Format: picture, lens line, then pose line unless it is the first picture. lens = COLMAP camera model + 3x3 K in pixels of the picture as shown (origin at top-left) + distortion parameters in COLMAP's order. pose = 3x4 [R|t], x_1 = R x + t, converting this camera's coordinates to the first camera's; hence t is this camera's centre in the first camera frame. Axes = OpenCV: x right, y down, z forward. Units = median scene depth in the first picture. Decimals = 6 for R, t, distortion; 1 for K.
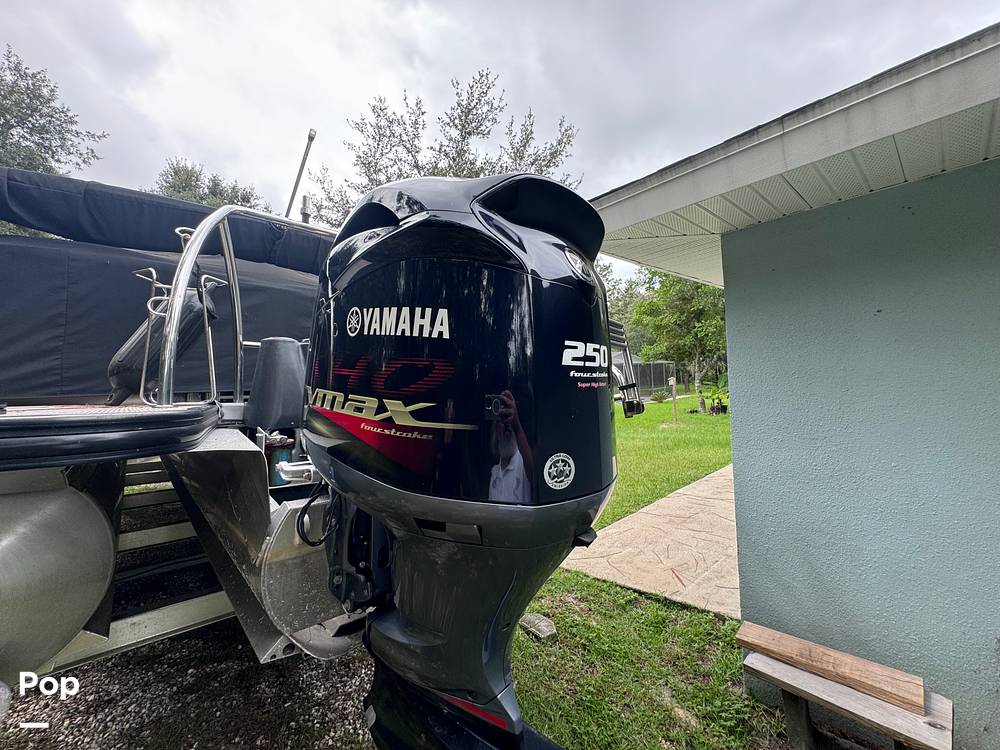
lens RADIAL K [[400.5, 0, 501.3], [0, 400.5, 377.3], [0, 0, 1]] dist [-0.002488, 0.000381]
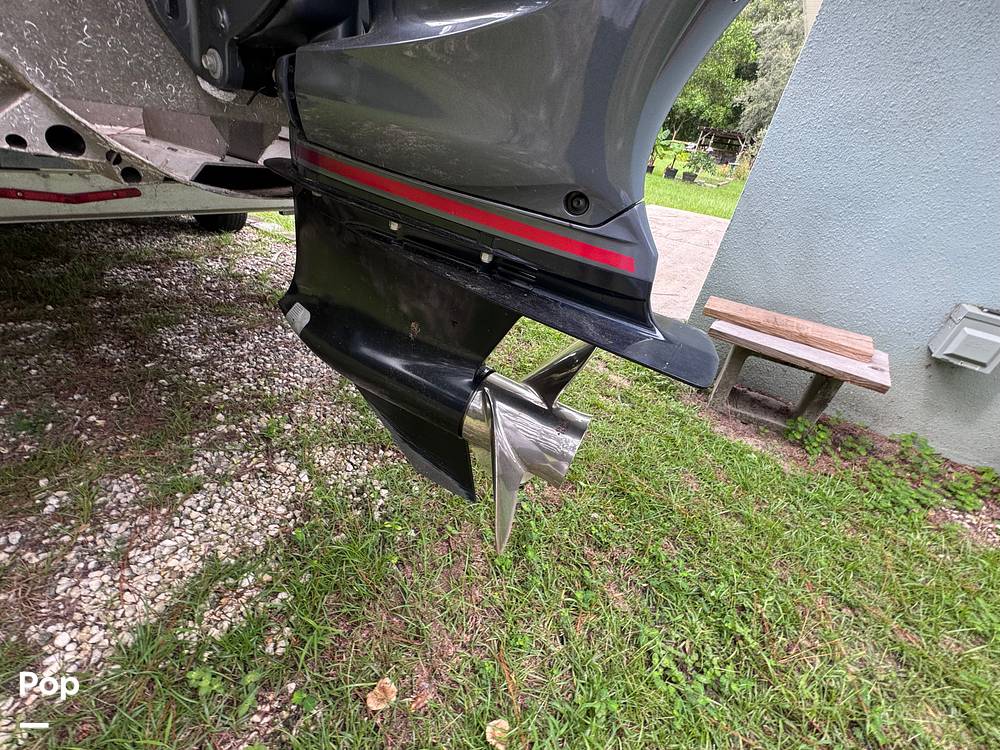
lens RADIAL K [[400.5, 0, 498.0], [0, 400.5, 373.9], [0, 0, 1]] dist [-0.002488, 0.000381]
pose [[0.958118, 0.015379, 0.285959, -0.150656], [-0.172244, 0.828692, 0.532543, 0.390608], [-0.228782, -0.559494, 0.796634, 0.297858]]
